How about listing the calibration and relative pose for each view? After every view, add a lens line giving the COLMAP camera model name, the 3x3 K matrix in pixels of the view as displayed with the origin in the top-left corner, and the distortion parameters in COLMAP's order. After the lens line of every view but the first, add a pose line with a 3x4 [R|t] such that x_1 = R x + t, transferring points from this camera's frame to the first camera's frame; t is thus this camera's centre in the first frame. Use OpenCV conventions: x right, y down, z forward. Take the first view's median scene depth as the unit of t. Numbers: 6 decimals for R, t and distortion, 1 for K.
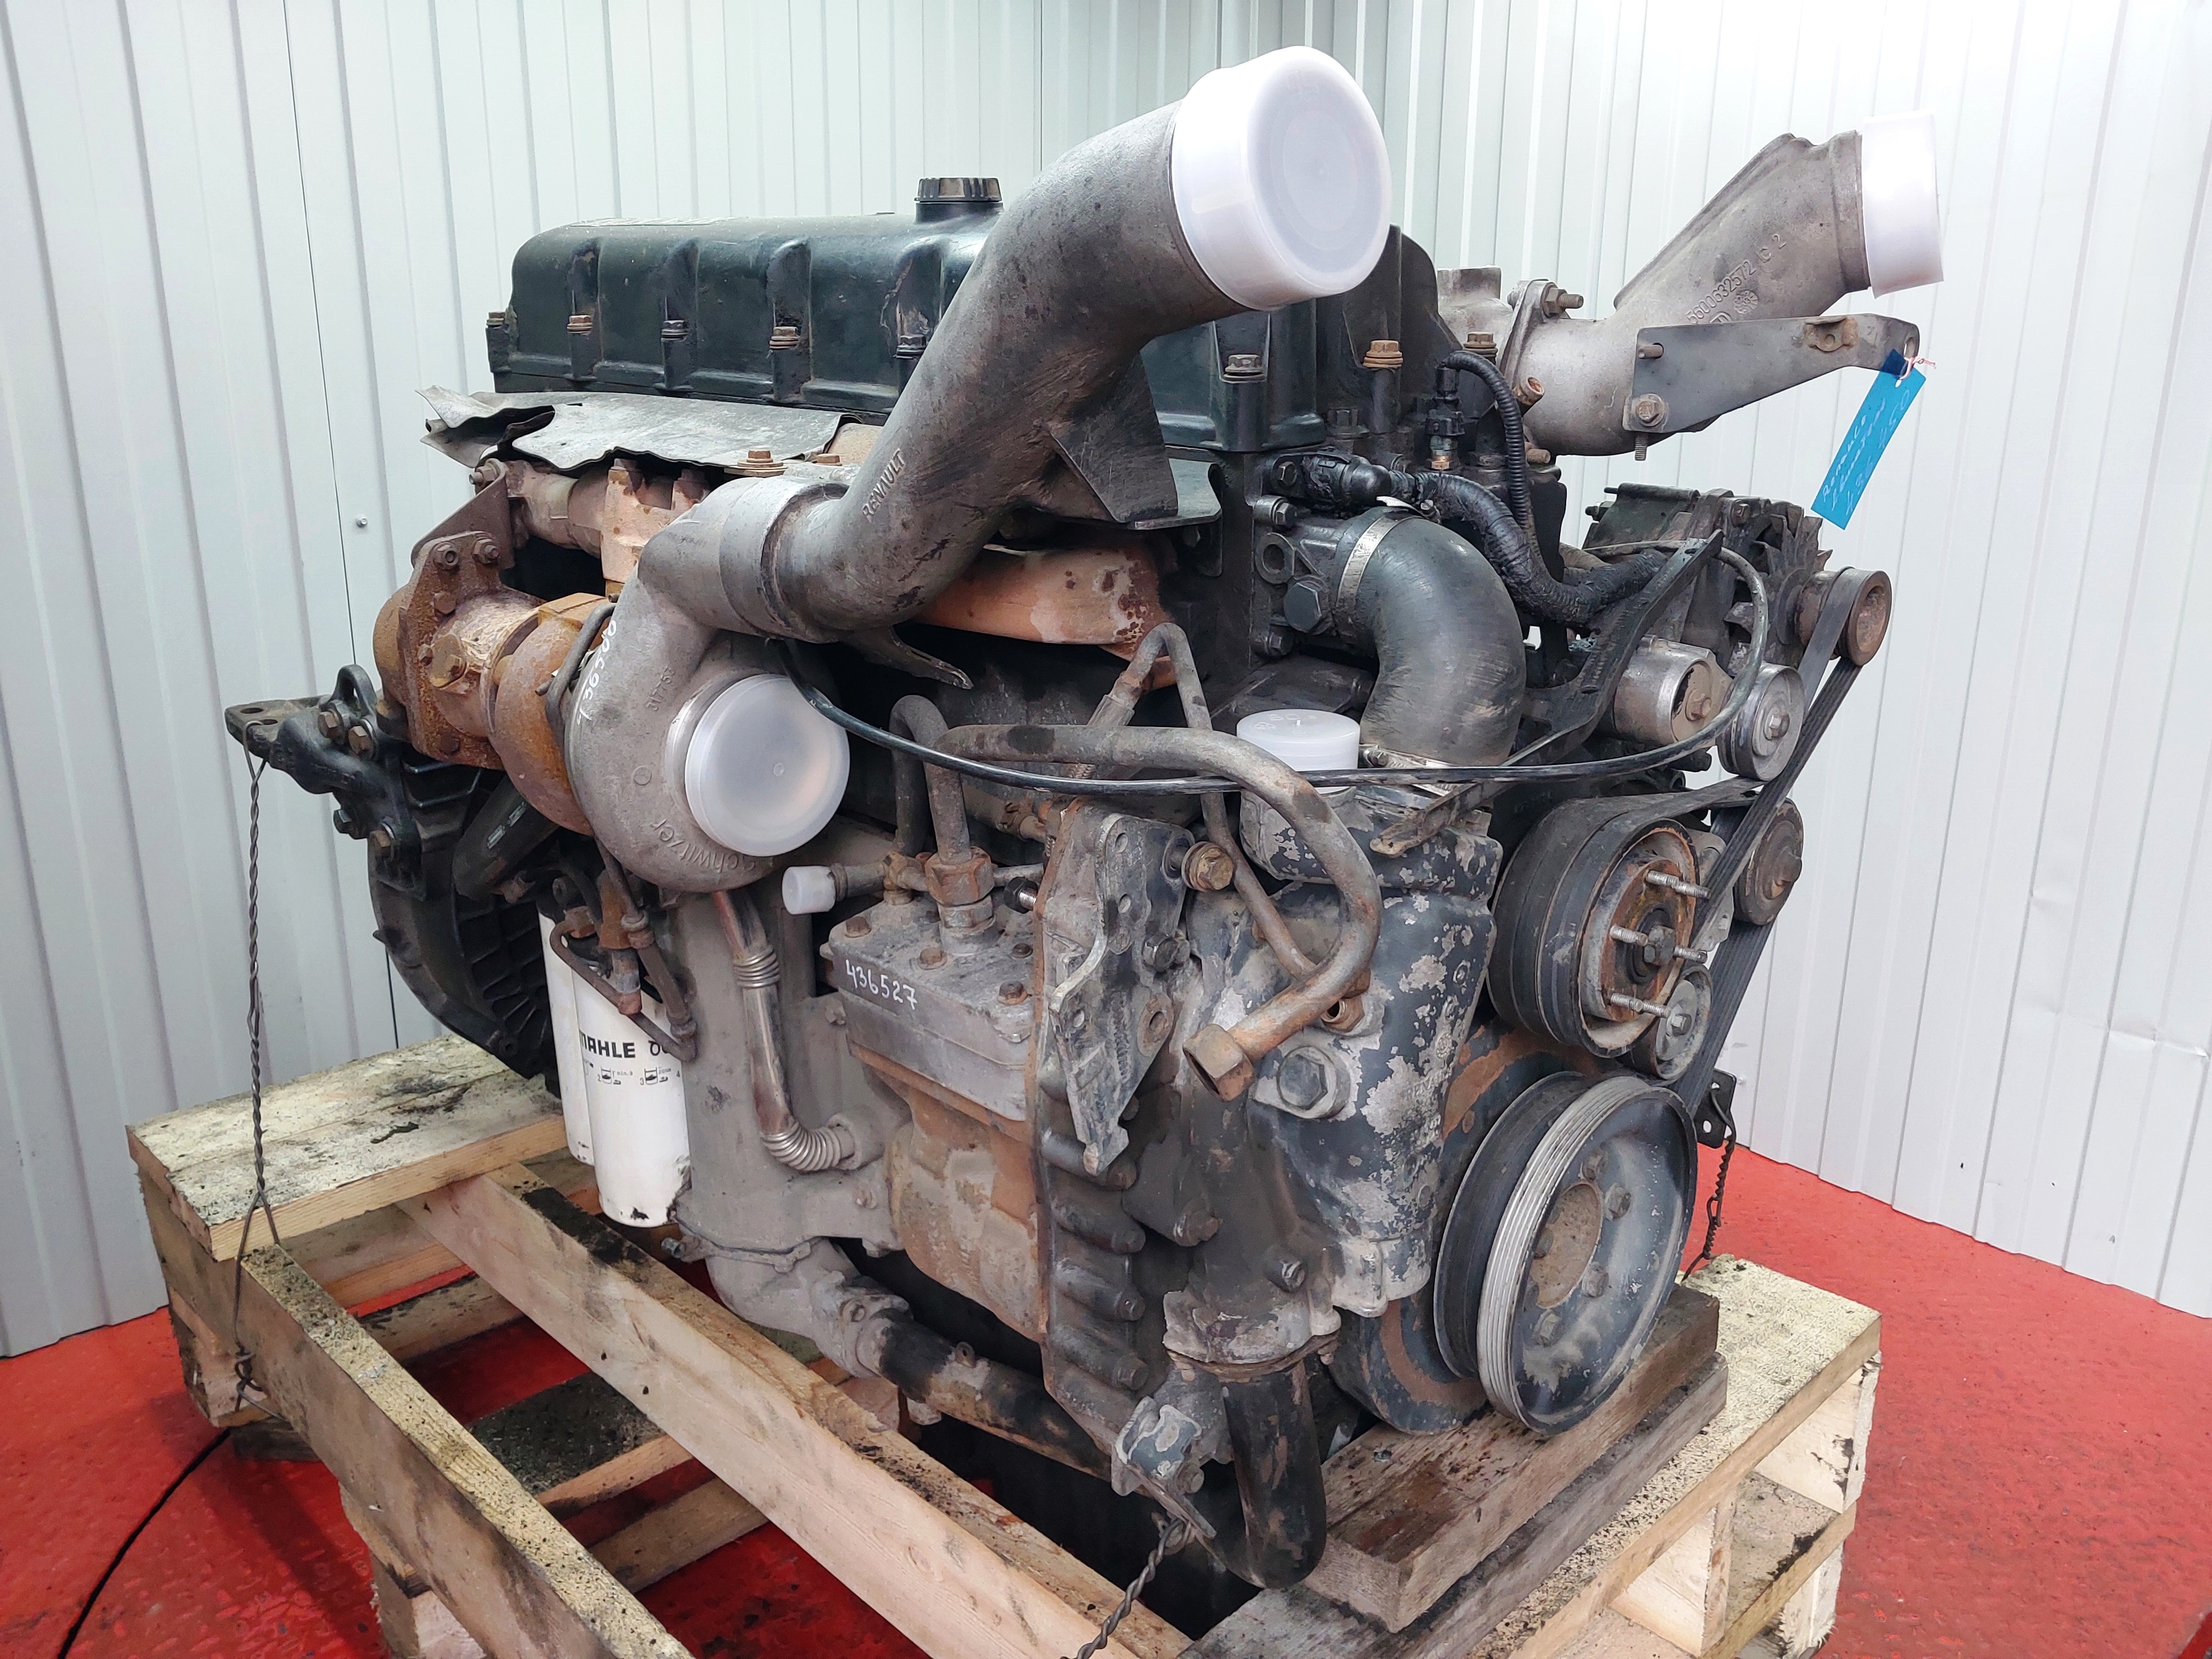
lens RADIAL K [[1747.1, 0, 1106.0], [0, 1747.1, 829.5], [0, 0, 1]] dist [0.066692, -0.307512]
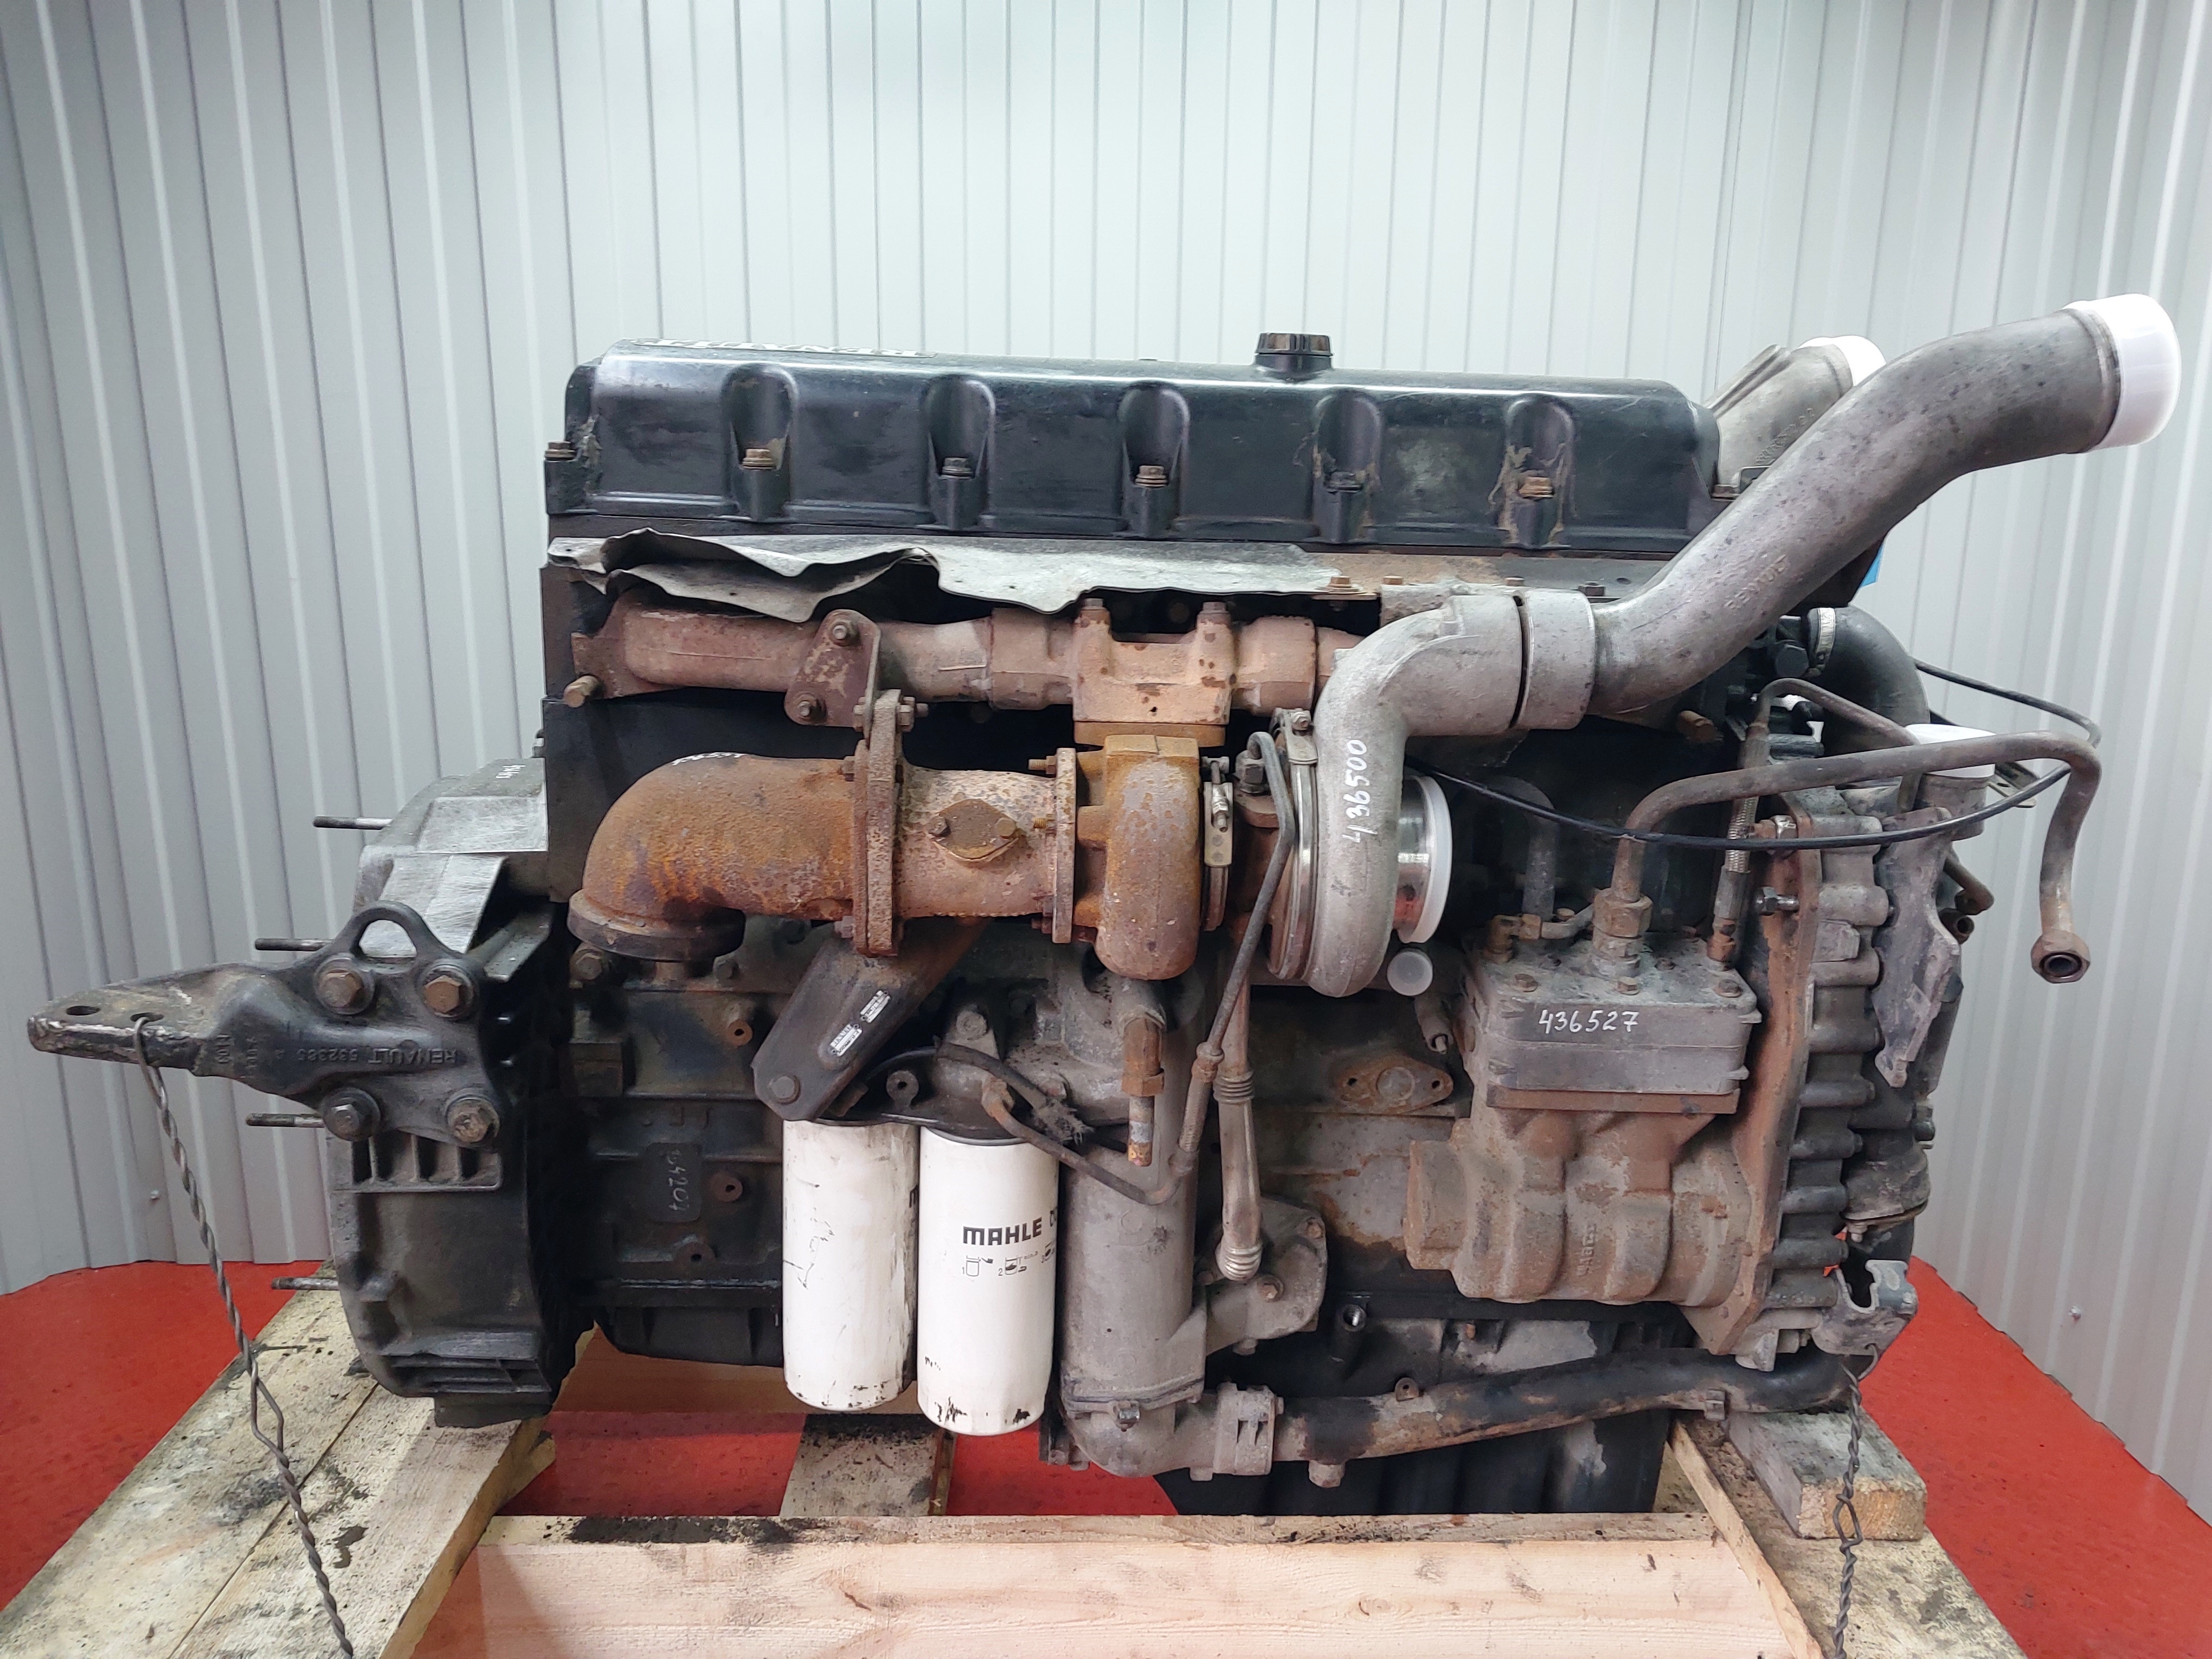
lens RADIAL K [[1710.2, 0, 1102.1], [0, 1710.2, 822.2], [0, 0, 1]] dist [0.060155, -0.069713]
pose [[0.693630, -0.147488, 0.705071, -1.152680], [0.195656, 0.980591, 0.012641, -0.121967], [-0.693251, 0.129183, 0.709024, 0.408344]]
